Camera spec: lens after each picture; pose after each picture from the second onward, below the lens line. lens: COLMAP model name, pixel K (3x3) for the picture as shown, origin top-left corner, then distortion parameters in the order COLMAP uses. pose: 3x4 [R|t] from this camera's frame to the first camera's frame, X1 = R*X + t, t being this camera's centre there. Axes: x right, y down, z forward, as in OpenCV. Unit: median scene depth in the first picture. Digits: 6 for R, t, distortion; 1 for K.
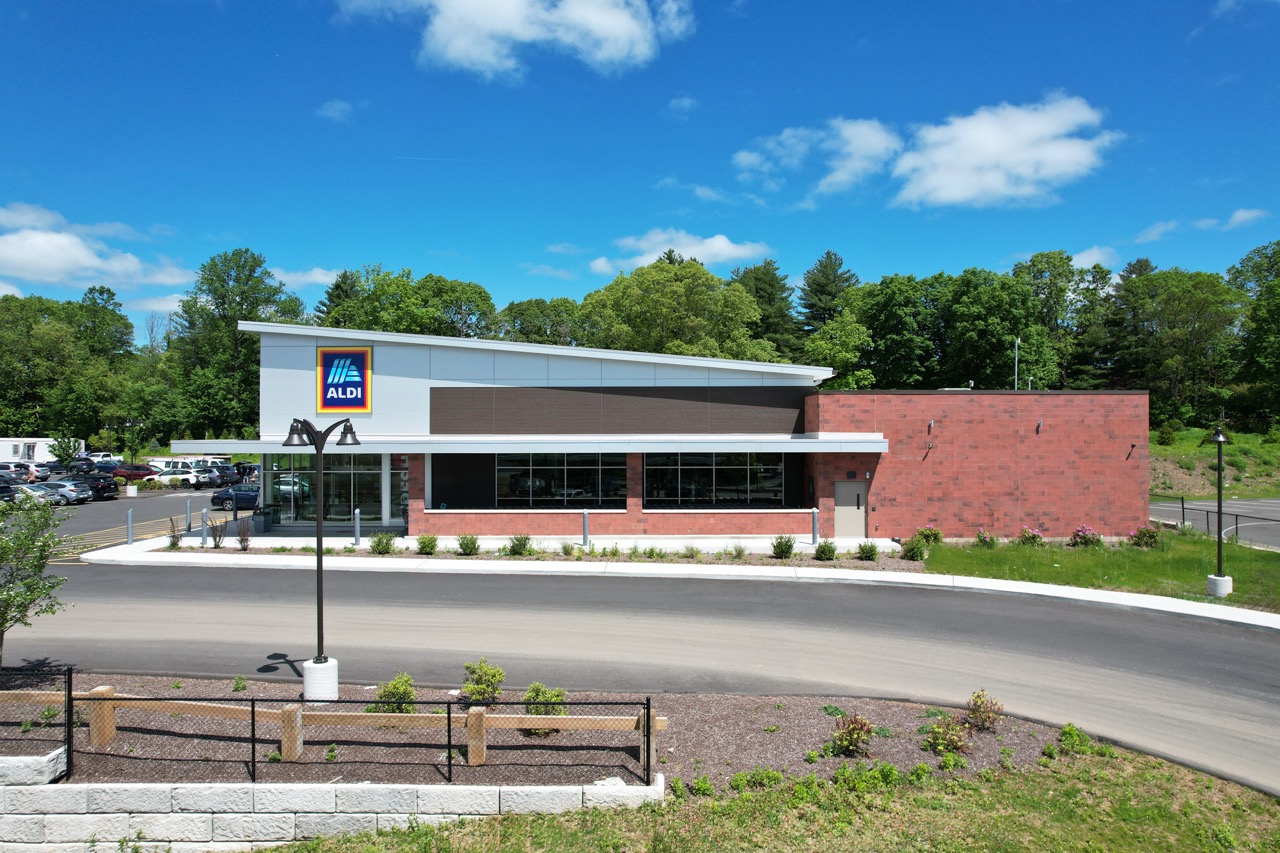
lens RADIAL K [[822.0, 0, 637.3], [0, 822.0, 431.9], [0, 0, 1]] dist [-0.073437, 0.060308]
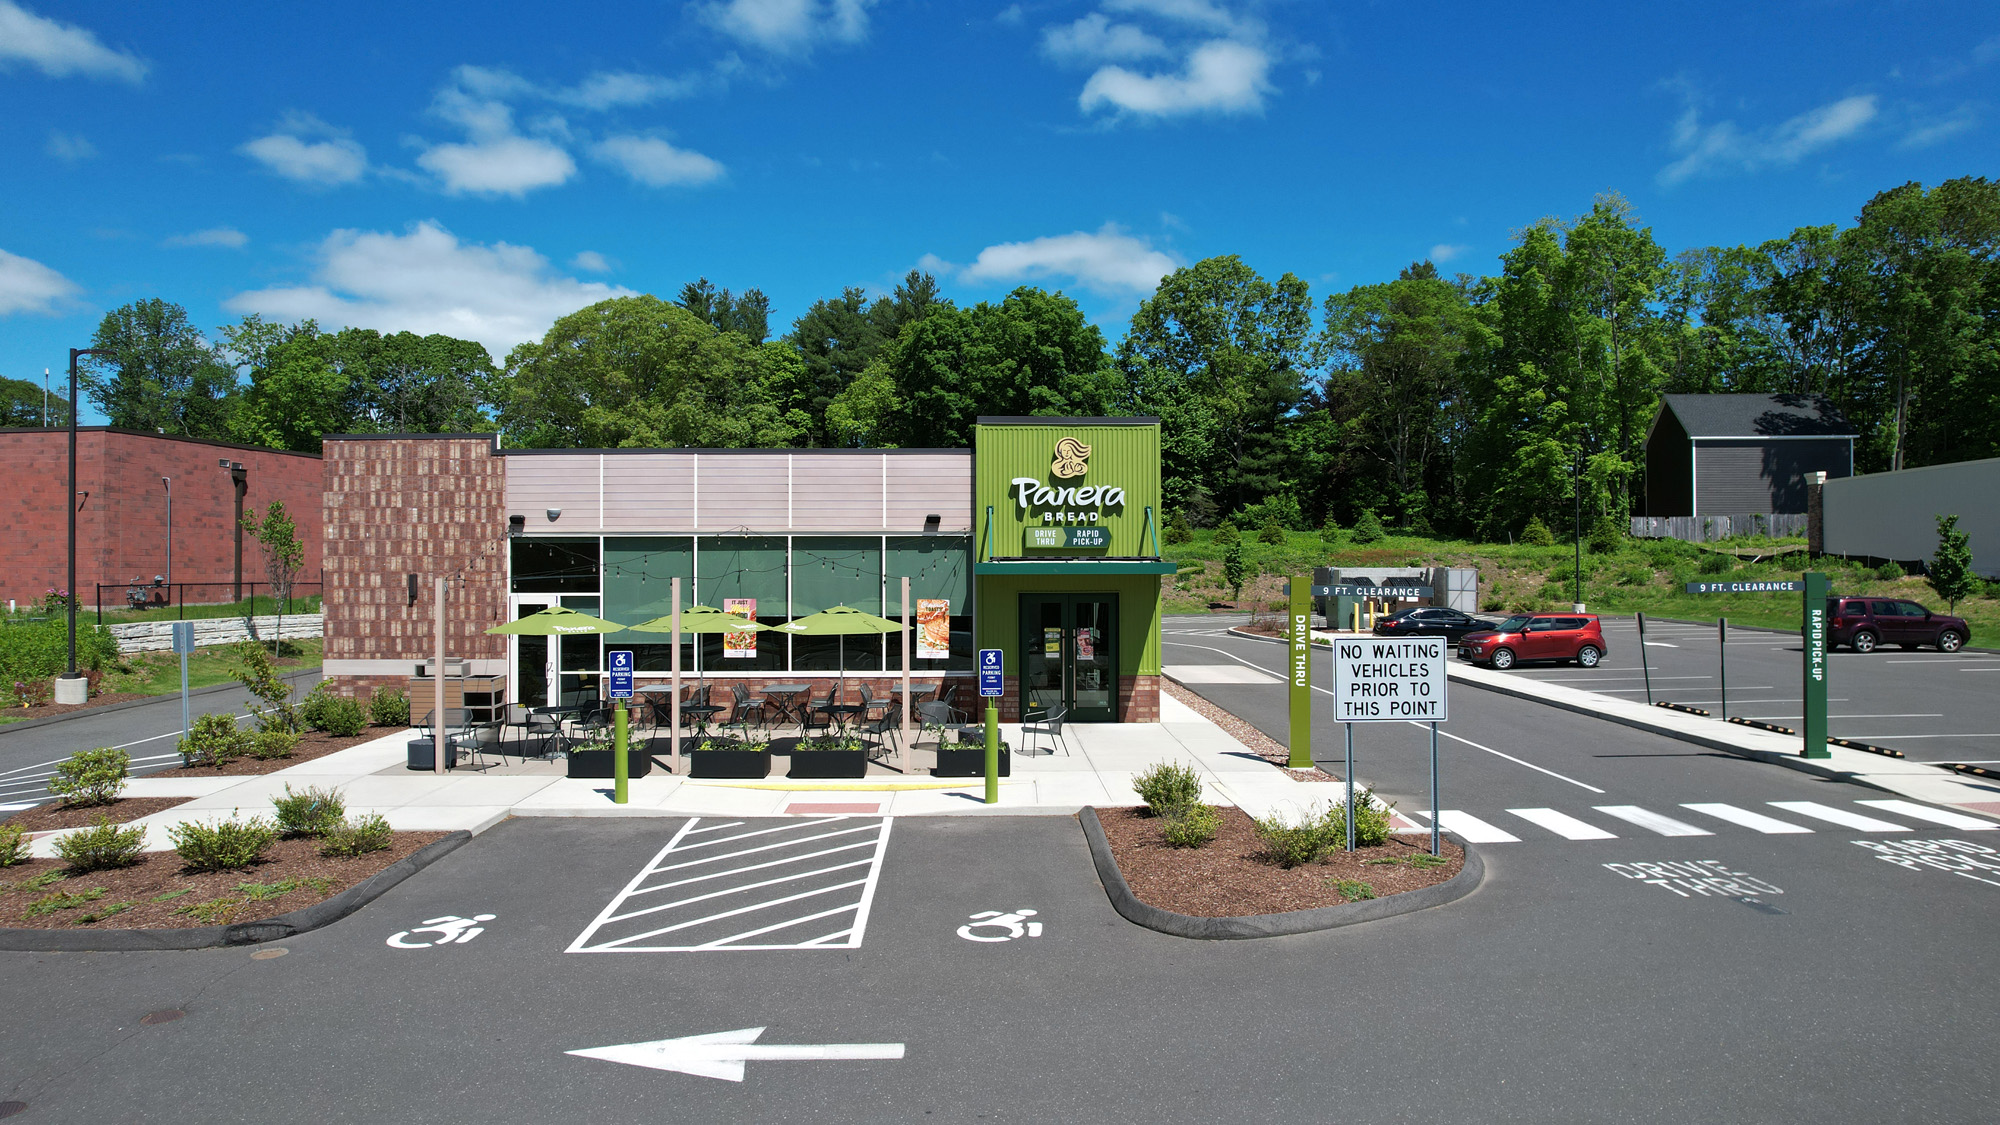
lens RADIAL K [[1284.8, 0, 1000.0], [0, 1284.8, 562.5], [0, 0, 1]] dist [-0.077931, 0.065243]
pose [[0.988087, -0.001147, -0.153890, 1.591872], [-0.000025, 0.999971, -0.007617, 0.088684], [0.153894, 0.007530, 0.988059, -0.102740]]
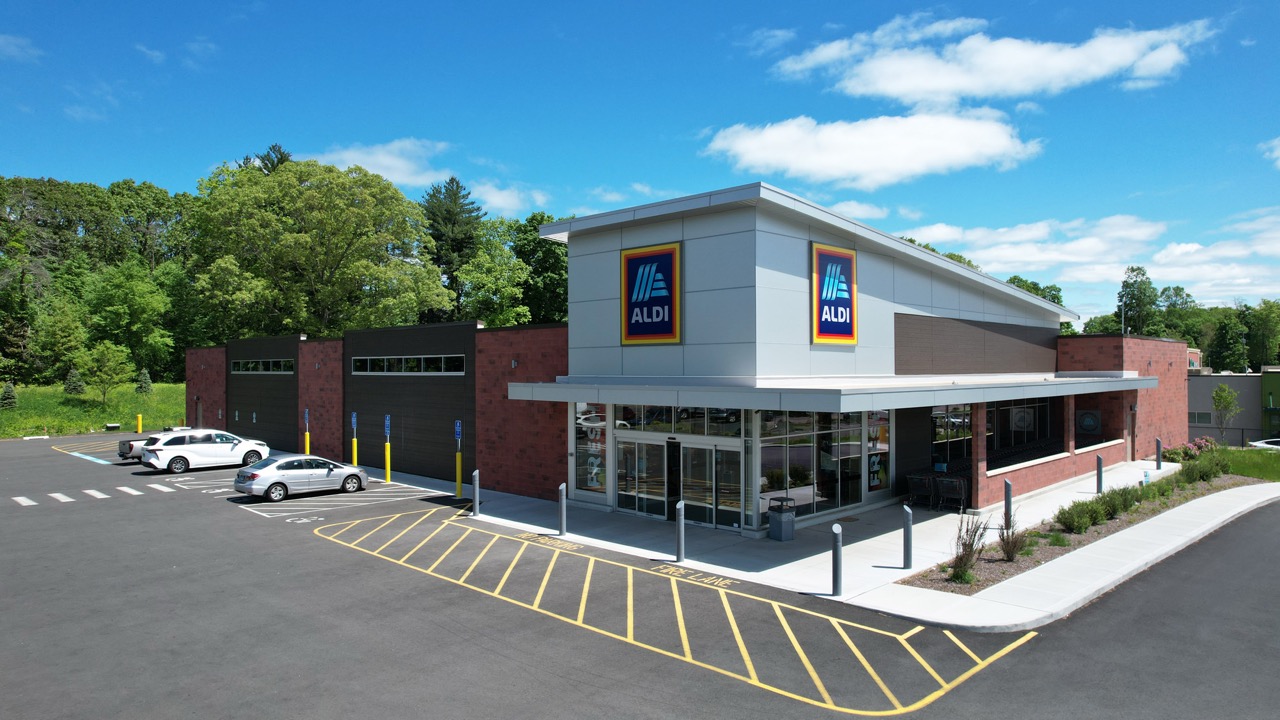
lens RADIAL K [[822.3, 0, 640.0], [0, 822.3, 360.0], [0, 0, 1]] dist [-0.077931, 0.065243]
pose [[0.702983, 0.007664, 0.711165, -0.953071], [0.000921, 0.999931, -0.011686, -0.002693], [-0.711206, 0.008871, 0.702928, 0.640802]]
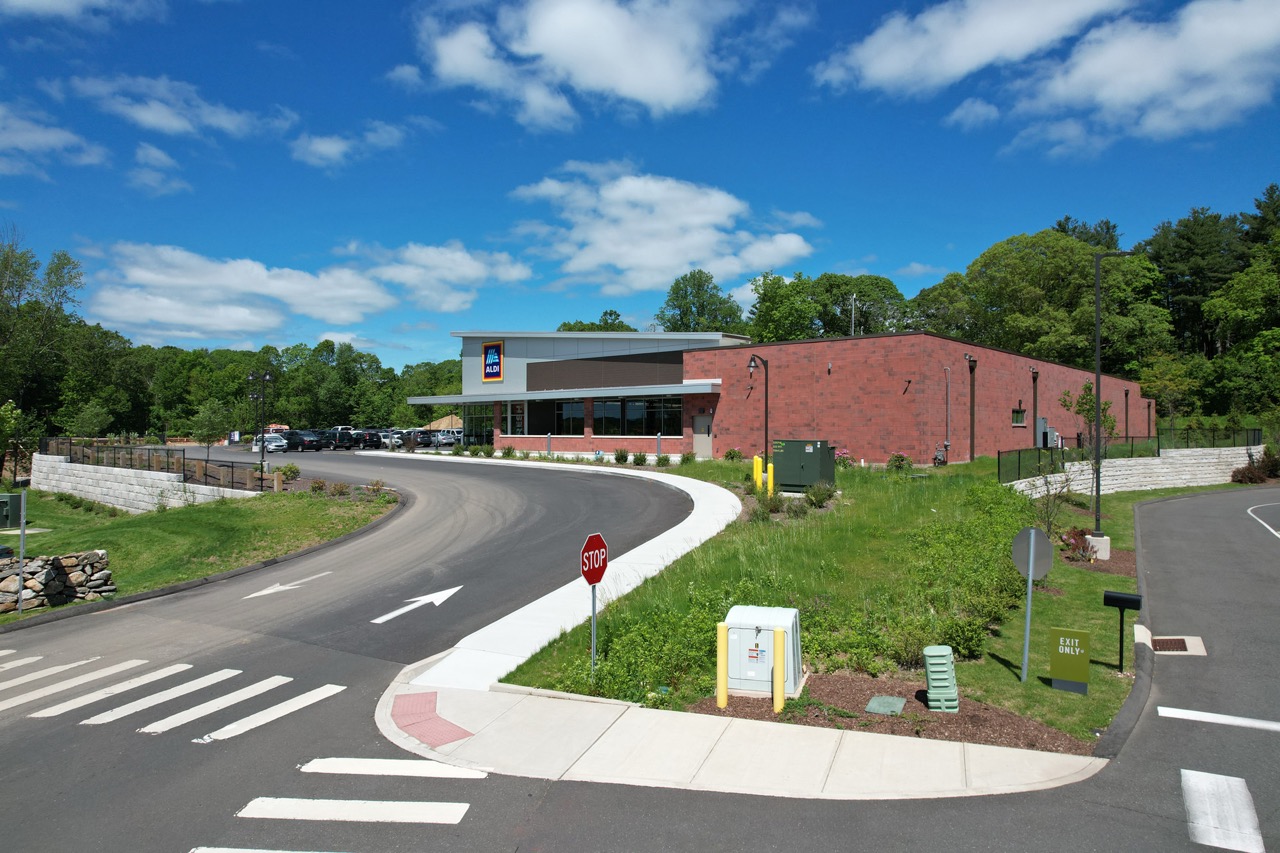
lens RADIAL K [[822.0, 0, 637.3], [0, 822.0, 431.9], [0, 0, 1]] dist [-0.073437, 0.060308]
pose [[0.749079, 0.002846, -0.662475, 0.994005], [-0.000850, 0.999994, 0.003336, 0.076551], [0.662480, -0.001936, 0.749077, -0.076391]]
